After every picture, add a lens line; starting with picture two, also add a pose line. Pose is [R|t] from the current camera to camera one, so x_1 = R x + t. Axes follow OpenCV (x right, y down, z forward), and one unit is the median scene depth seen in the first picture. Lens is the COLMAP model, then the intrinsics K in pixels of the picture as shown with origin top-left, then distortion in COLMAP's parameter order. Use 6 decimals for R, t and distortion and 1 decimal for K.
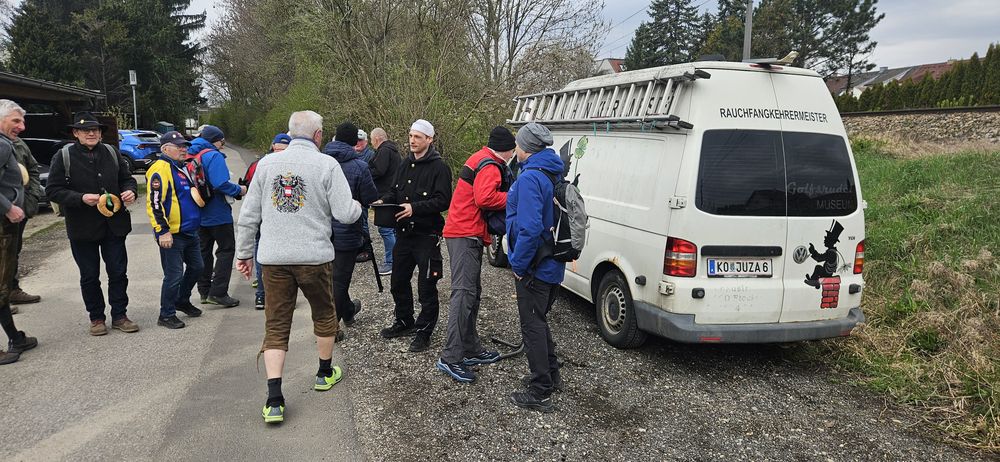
lens RADIAL K [[799.7, 0, 498.7], [0, 799.7, 267.6], [0, 0, 1]] dist [0.037851, -0.009776]
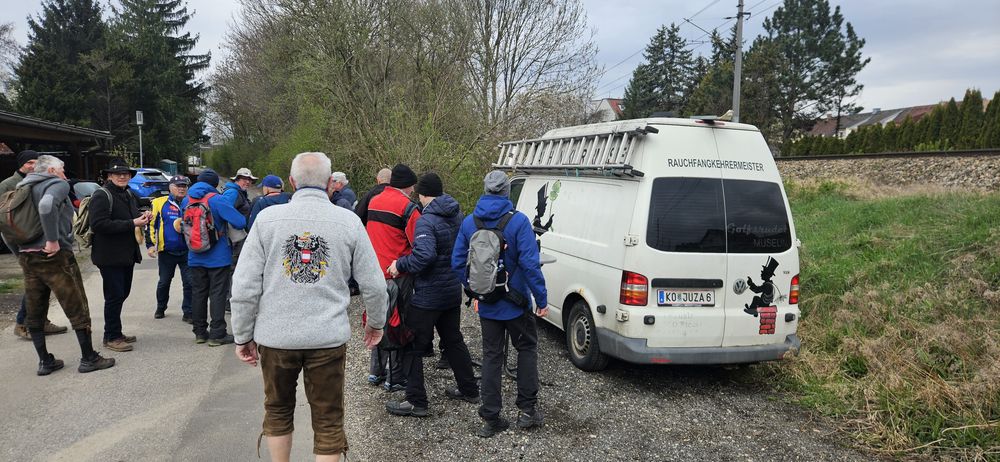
lens RADIAL K [[799.7, 0, 498.7], [0, 799.7, 267.6], [0, 0, 1]] dist [0.037851, -0.009776]
pose [[0.999996, 0.002891, 0.000183, 0.024760], [-0.002879, 0.998919, -0.046387, 0.007870], [-0.000317, 0.046386, 0.998924, -0.099939]]
